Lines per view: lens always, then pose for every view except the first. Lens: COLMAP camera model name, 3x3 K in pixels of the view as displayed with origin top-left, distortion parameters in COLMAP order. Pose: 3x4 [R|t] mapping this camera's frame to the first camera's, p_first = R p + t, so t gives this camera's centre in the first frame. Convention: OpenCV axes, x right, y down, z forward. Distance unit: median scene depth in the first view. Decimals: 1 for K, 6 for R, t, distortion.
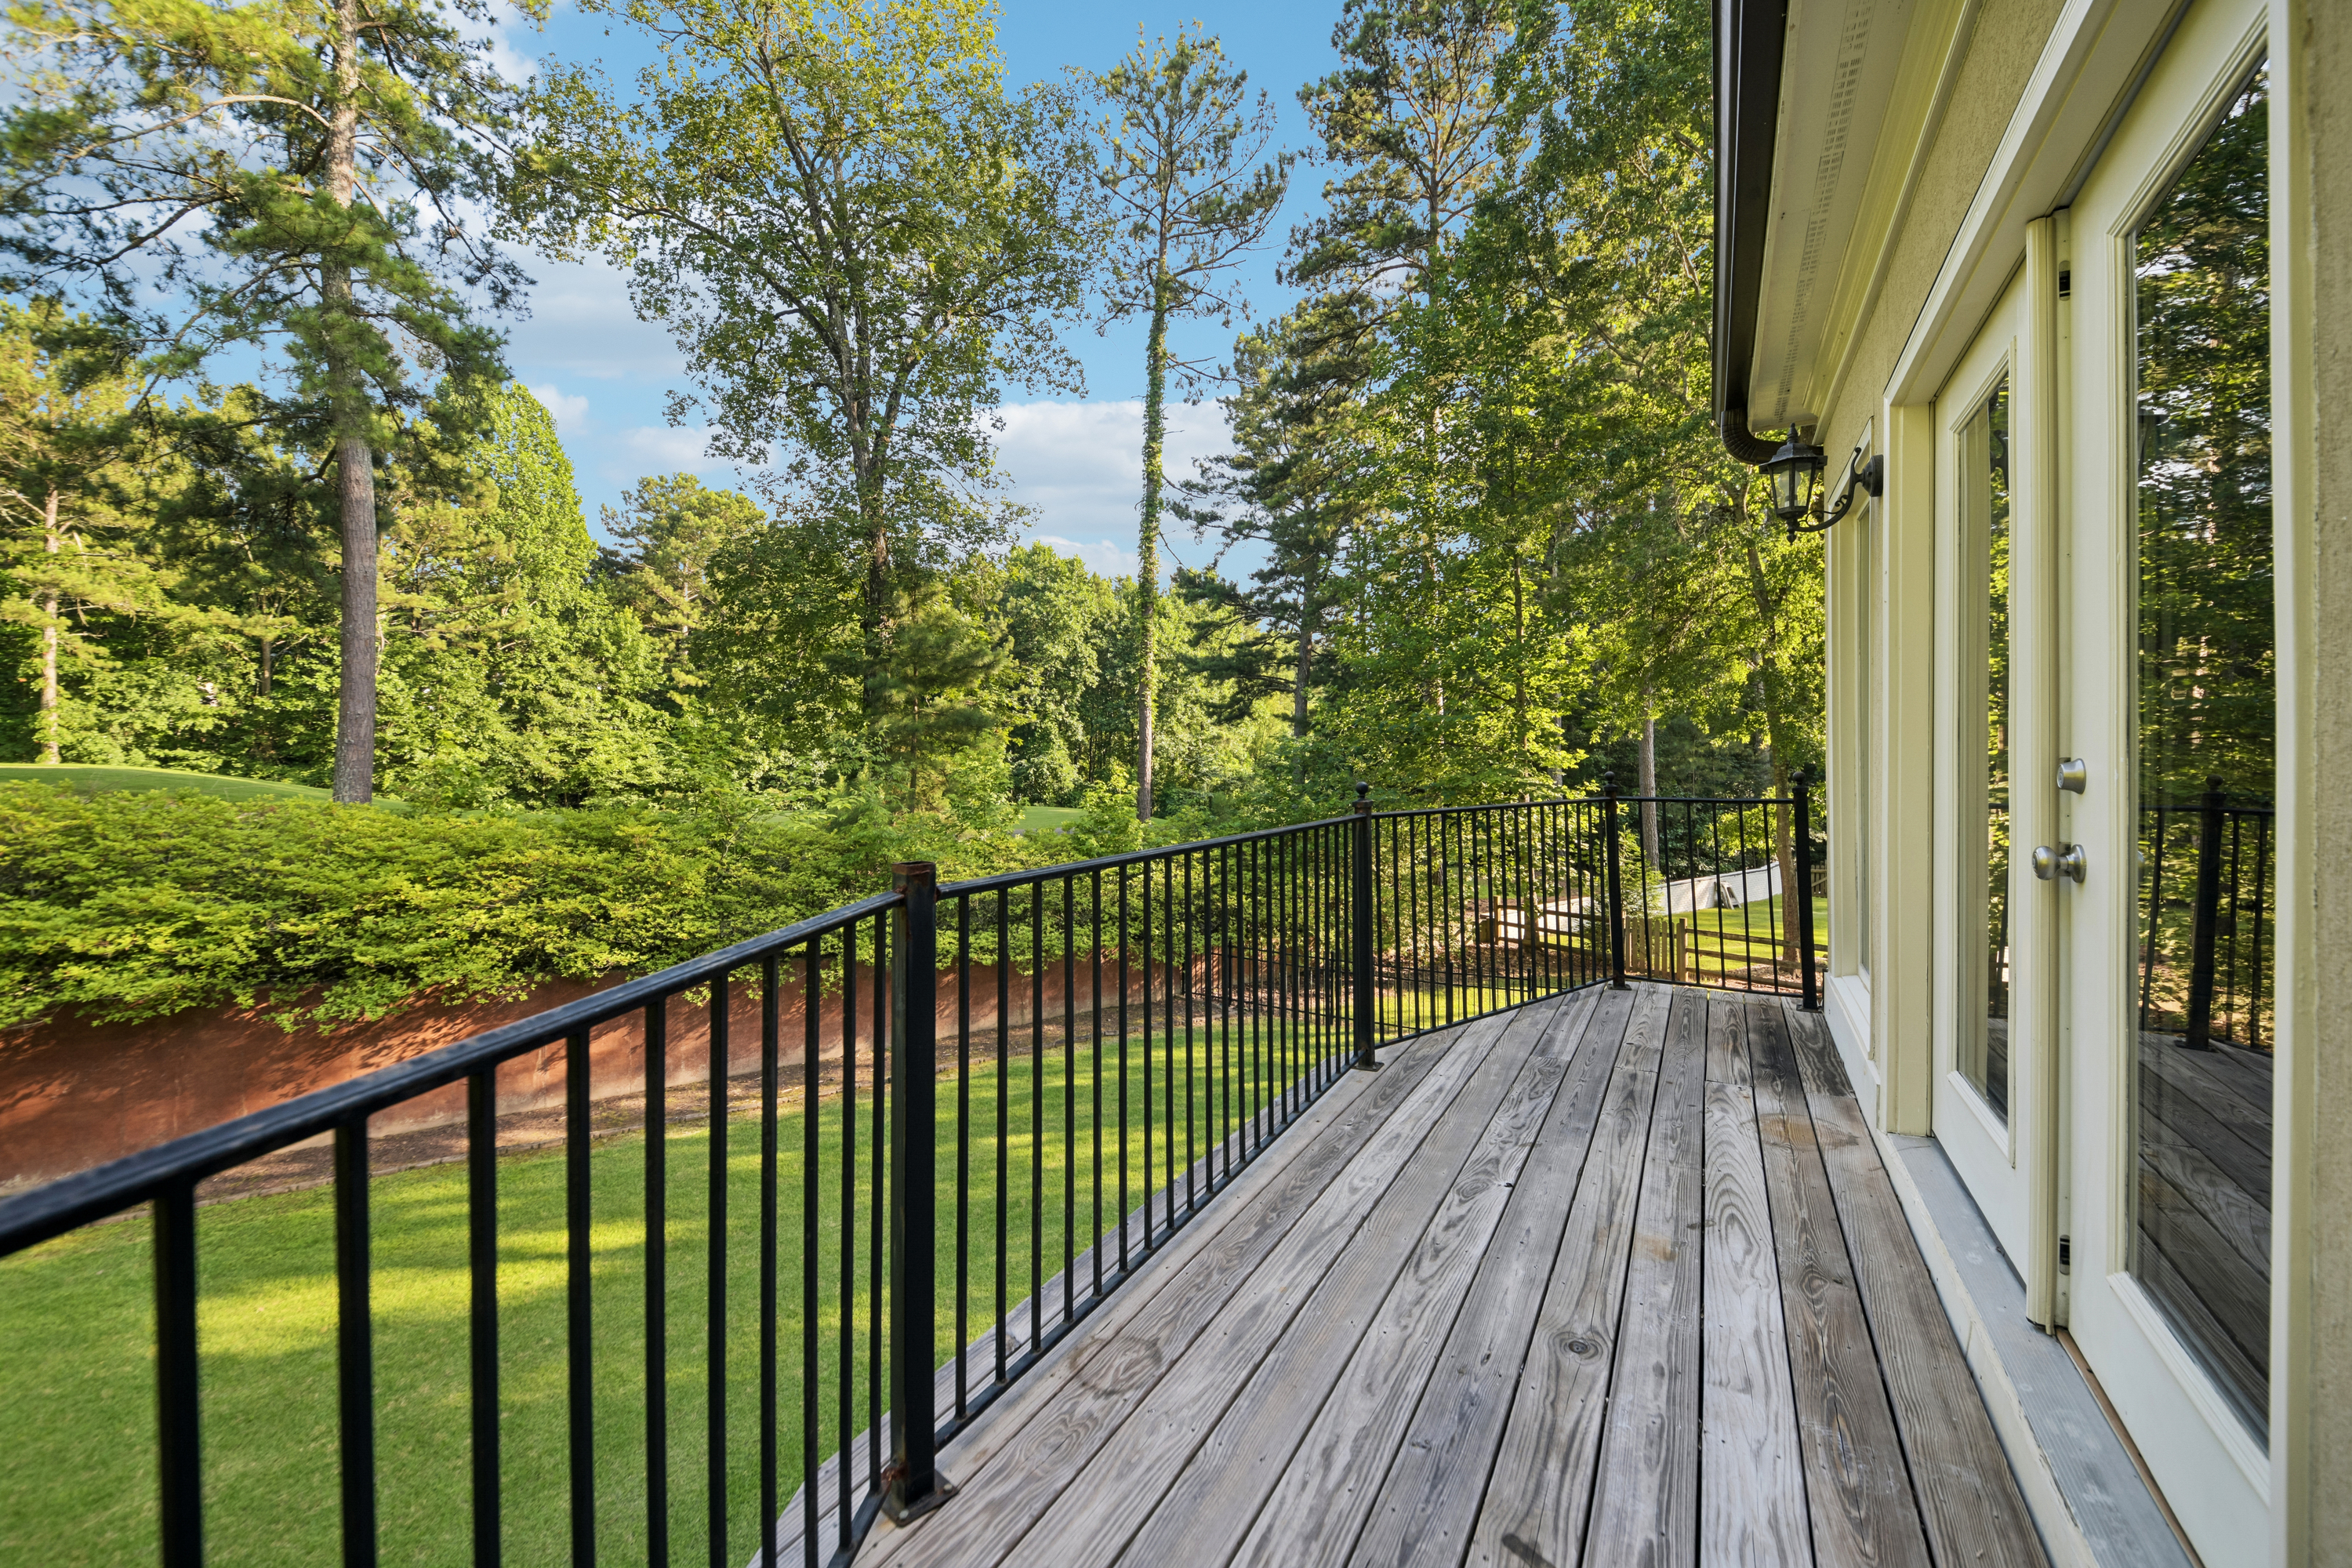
lens RADIAL K [[986.8, 0, 1170.5], [0, 986.8, 756.8], [0, 0, 1]] dist [0.022644, -0.017453]
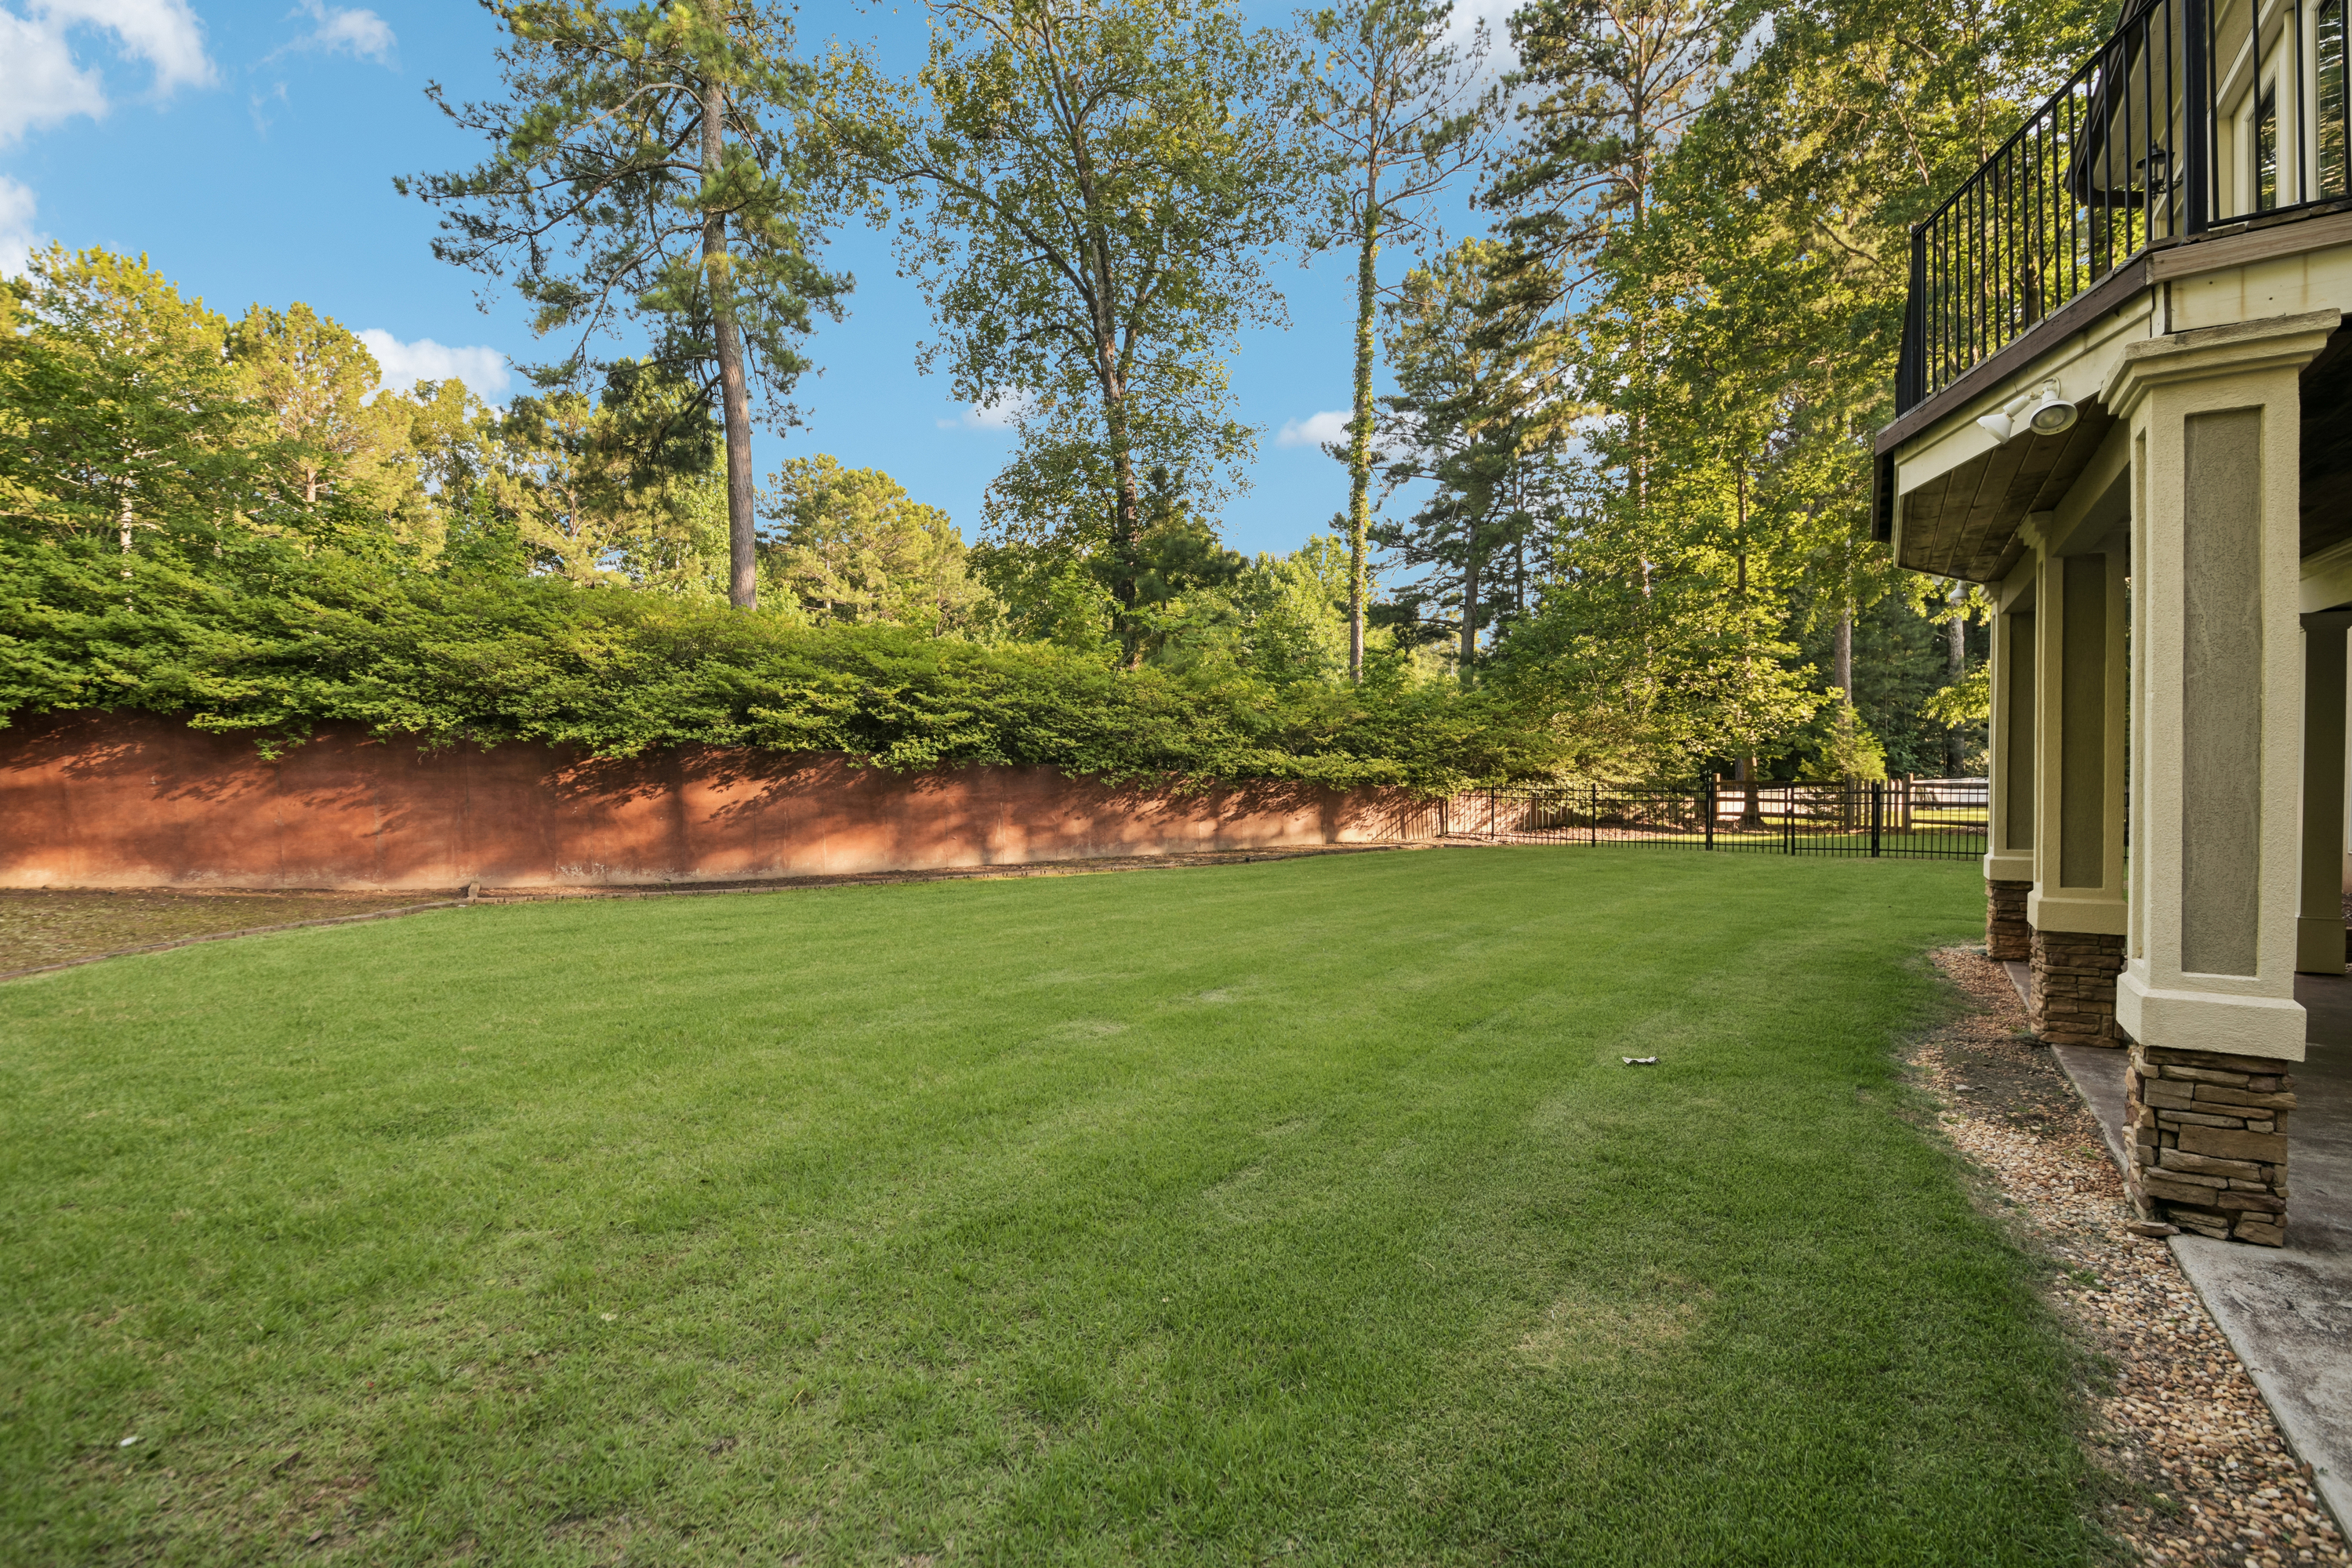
lens RADIAL K [[1037.1, 0, 1176.0], [0, 1037.1, 784.0], [0, 0, 1]] dist [0.003172, 0.000359]
pose [[0.995719, -0.015196, -0.091173, -0.109097], [0.018017, 0.999382, 0.030189, 0.081873], [0.090658, -0.031703, 0.995377, -0.120307]]
